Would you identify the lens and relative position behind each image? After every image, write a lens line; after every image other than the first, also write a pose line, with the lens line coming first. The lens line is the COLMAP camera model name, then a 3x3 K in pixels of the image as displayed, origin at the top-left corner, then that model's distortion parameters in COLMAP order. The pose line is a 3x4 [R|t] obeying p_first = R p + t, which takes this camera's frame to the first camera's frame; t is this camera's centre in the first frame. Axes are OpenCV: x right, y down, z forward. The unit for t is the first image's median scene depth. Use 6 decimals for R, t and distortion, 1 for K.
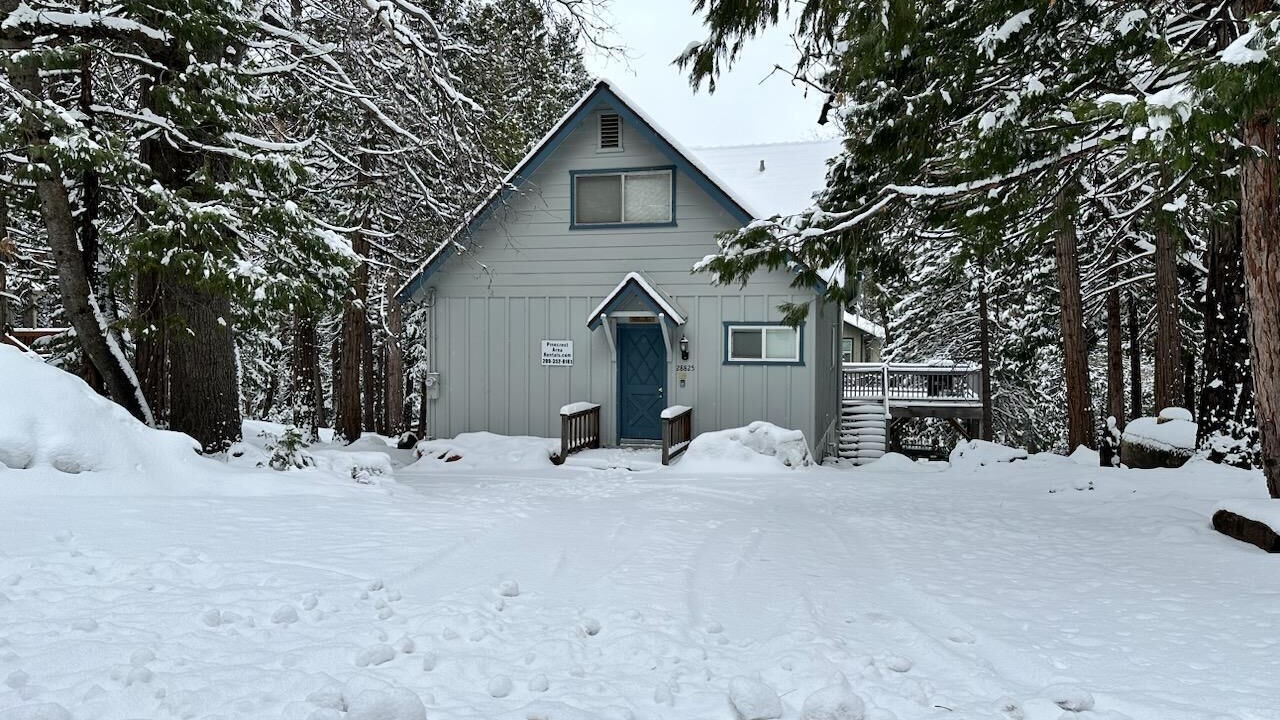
lens RADIAL K [[672.7, 0, 640.0], [0, 672.7, 360.0], [0, 0, 1]] dist [-0.001464, -0.063998]
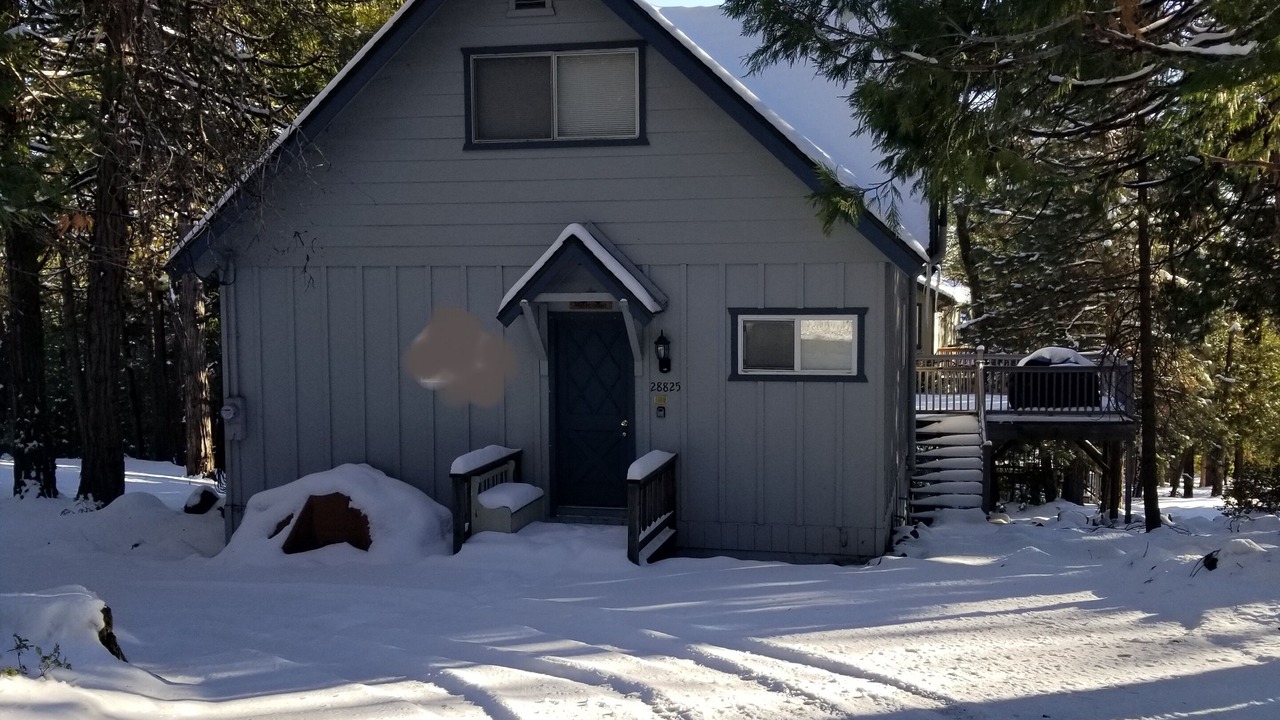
lens RADIAL K [[998.2, 0, 640.0], [0, 998.2, 360.0], [0, 0, 1]] dist [0.000048, -0.012405]
pose [[0.998685, -0.013267, 0.049526, 0.001976], [0.011595, 0.999358, 0.033905, -0.041856], [-0.049944, -0.033286, 0.998197, 0.129691]]
